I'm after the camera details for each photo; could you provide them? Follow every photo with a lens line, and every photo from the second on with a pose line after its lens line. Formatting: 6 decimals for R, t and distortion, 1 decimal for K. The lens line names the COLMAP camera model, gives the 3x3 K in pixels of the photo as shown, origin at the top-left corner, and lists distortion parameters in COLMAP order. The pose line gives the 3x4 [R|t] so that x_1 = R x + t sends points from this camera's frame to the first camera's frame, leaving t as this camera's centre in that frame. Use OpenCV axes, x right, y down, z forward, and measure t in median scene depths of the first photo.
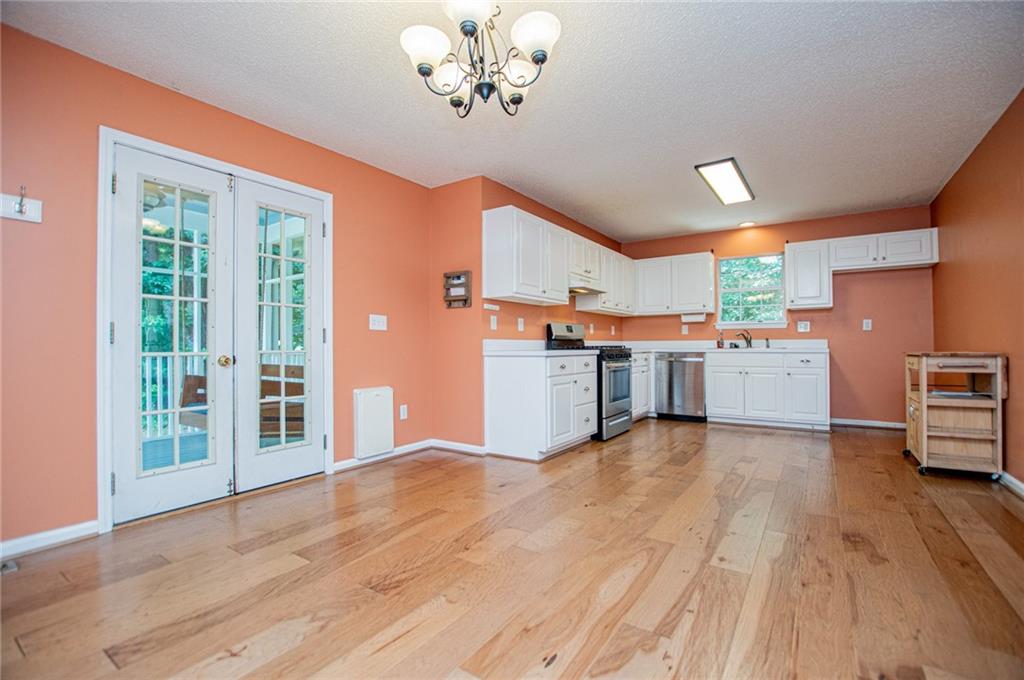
lens RADIAL K [[451.5, 0, 512.0], [0, 451.5, 340.0], [0, 0, 1]] dist [-0.020311, -0.000456]
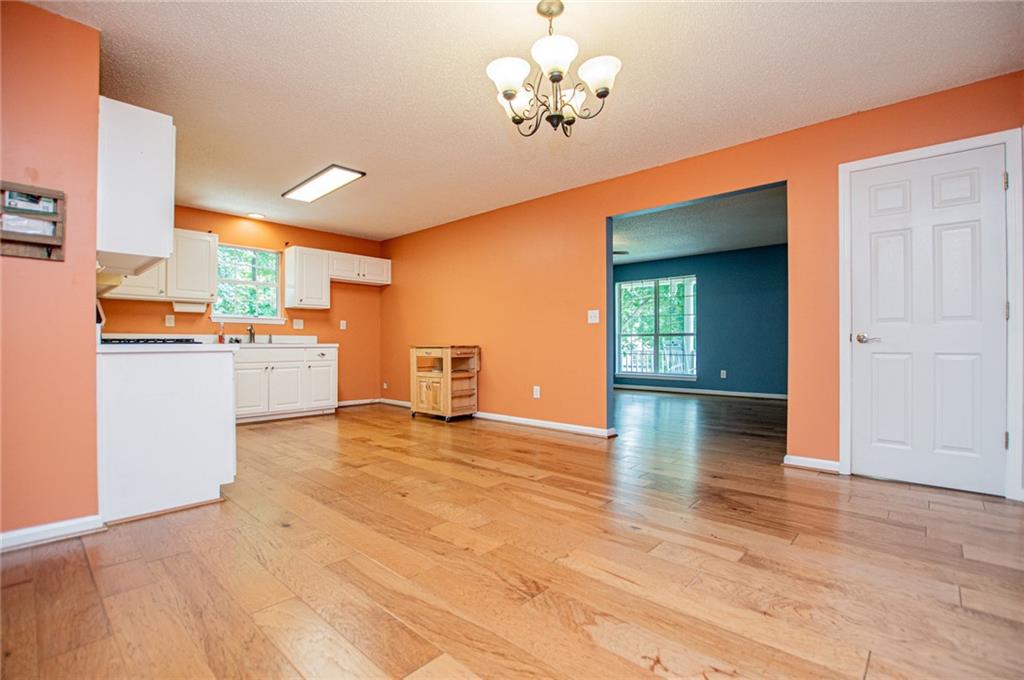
lens RADIAL K [[487.4, 0, 512.0], [0, 487.4, 340.0], [0, 0, 1]] dist [-0.021646, 0.000098]
pose [[0.134736, 0.011202, 0.990818, -0.717713], [-0.013548, 0.999863, -0.009462, 0.021106], [-0.990789, -0.012148, 0.134869, 0.501734]]
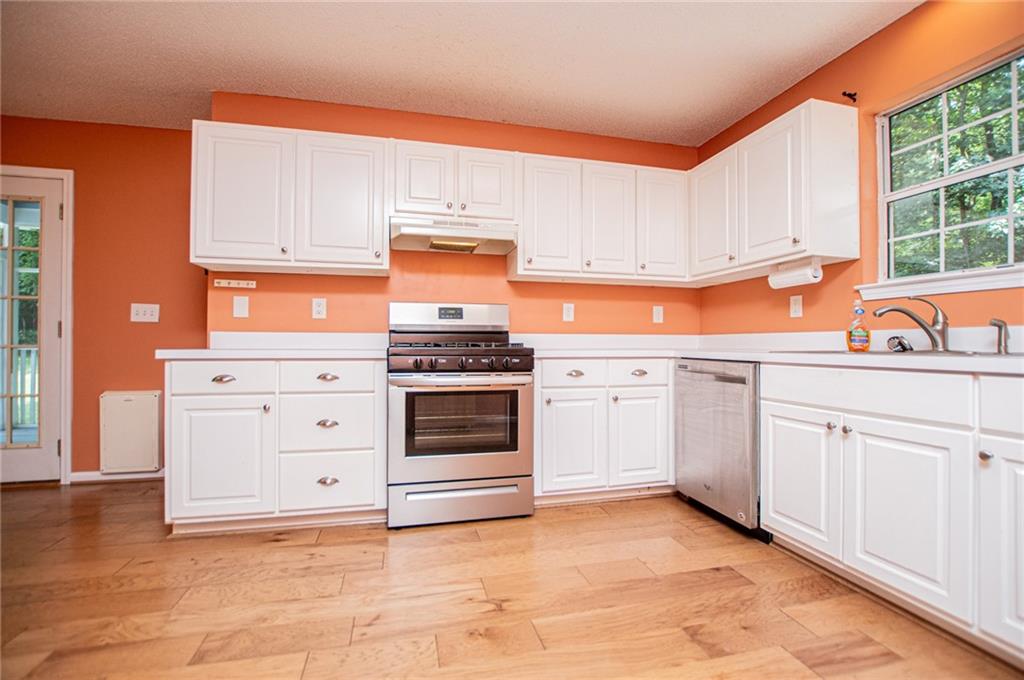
lens RADIAL K [[451.5, 0, 512.0], [0, 451.5, 340.0], [0, 0, 1]] dist [-0.020311, -0.000456]
pose [[0.741112, -0.001961, -0.671378, 0.854513], [0.000387, 0.999997, -0.002493, 0.015320], [0.671381, 0.001588, 0.741111, 0.963705]]
